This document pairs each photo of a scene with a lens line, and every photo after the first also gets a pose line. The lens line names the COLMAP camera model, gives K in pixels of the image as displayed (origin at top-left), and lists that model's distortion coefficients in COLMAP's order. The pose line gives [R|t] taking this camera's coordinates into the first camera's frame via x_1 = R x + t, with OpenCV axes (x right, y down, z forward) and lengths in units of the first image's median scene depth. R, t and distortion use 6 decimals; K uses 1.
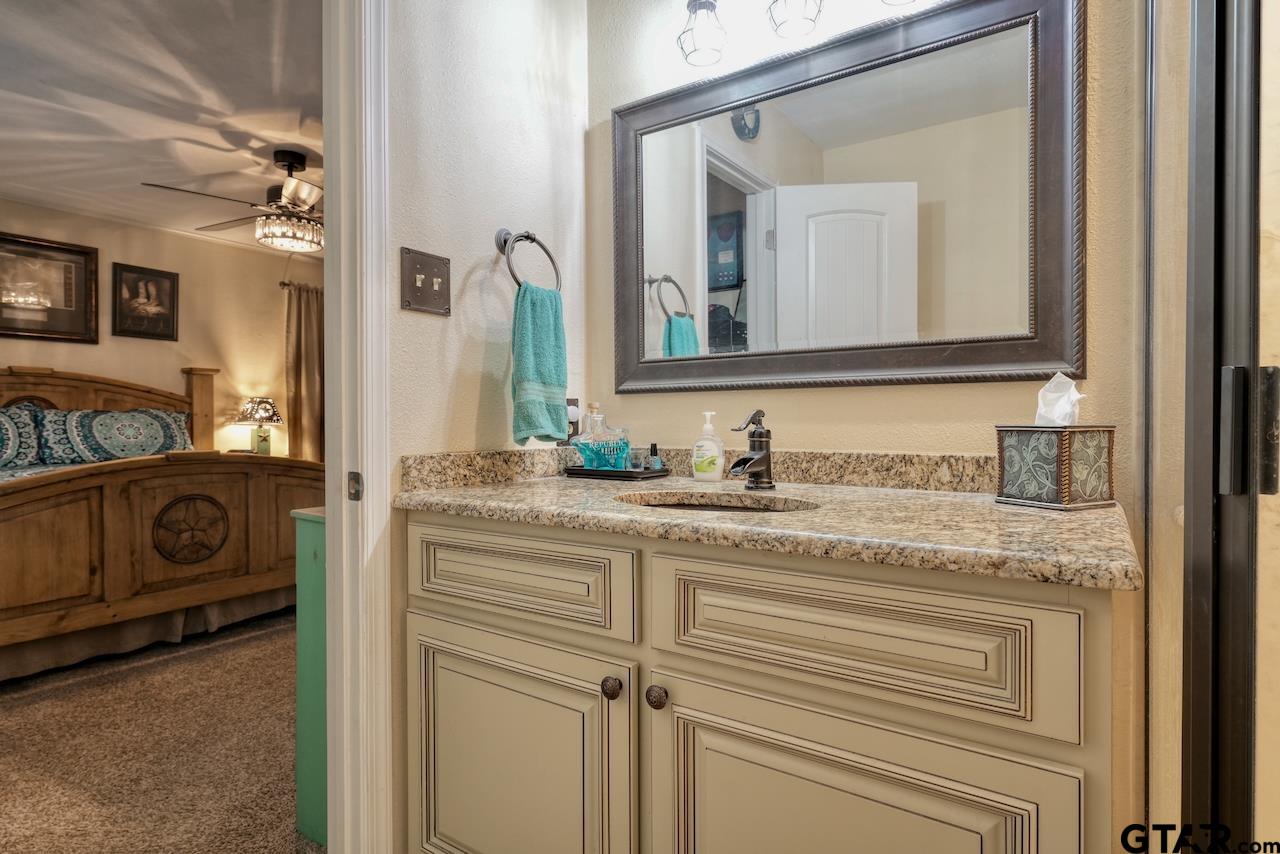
lens RADIAL K [[675.3, 0, 642.6], [0, 675.3, 423.3], [0, 0, 1]] dist [0.003757, -0.000037]
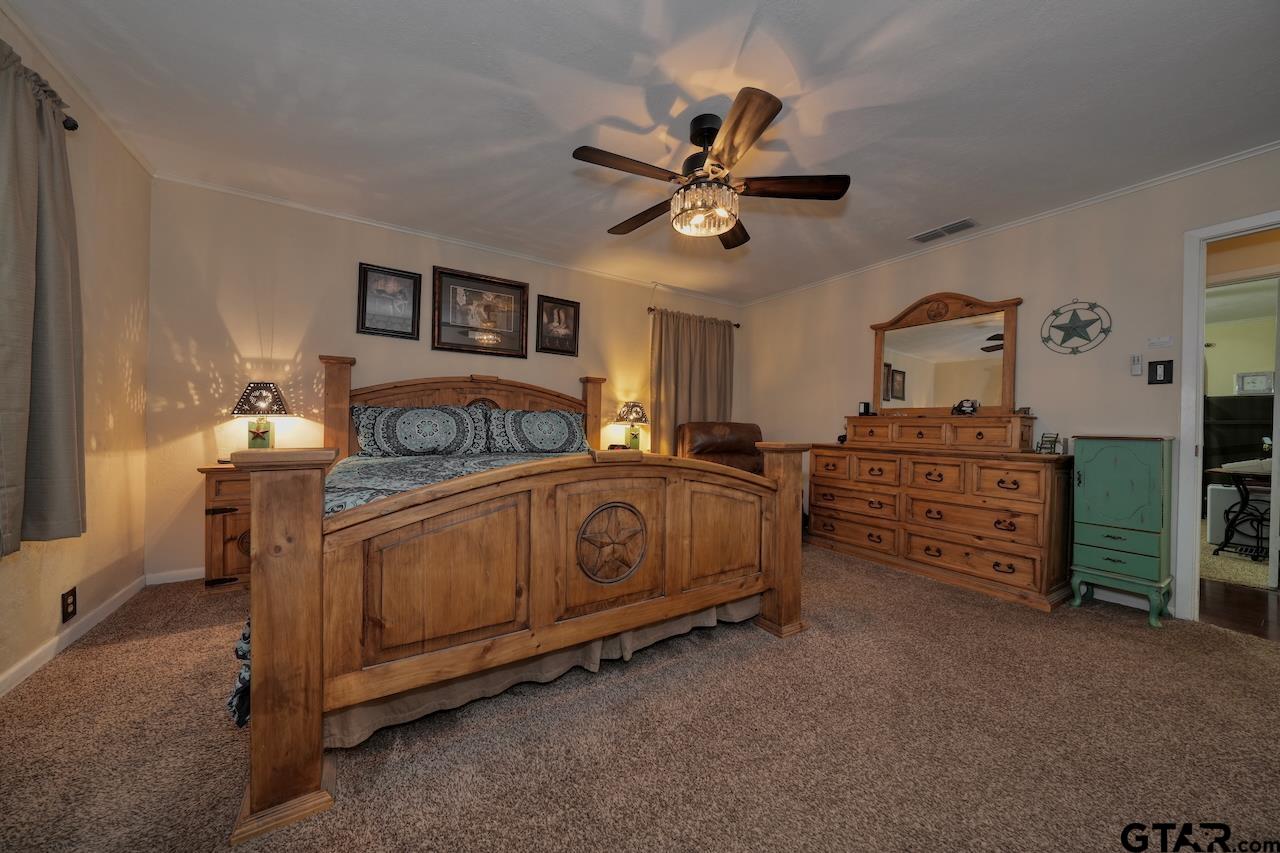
lens RADIAL K [[436.1, 0, 642.6], [0, 436.1, 422.9], [0, 0, 1]] dist [-0.002465, 0.000008]
pose [[0.916557, 0.016673, -0.399557, -0.306576], [-0.022057, 0.999717, -0.008879, 0.007422], [0.399296, 0.016951, 0.916665, 0.375898]]
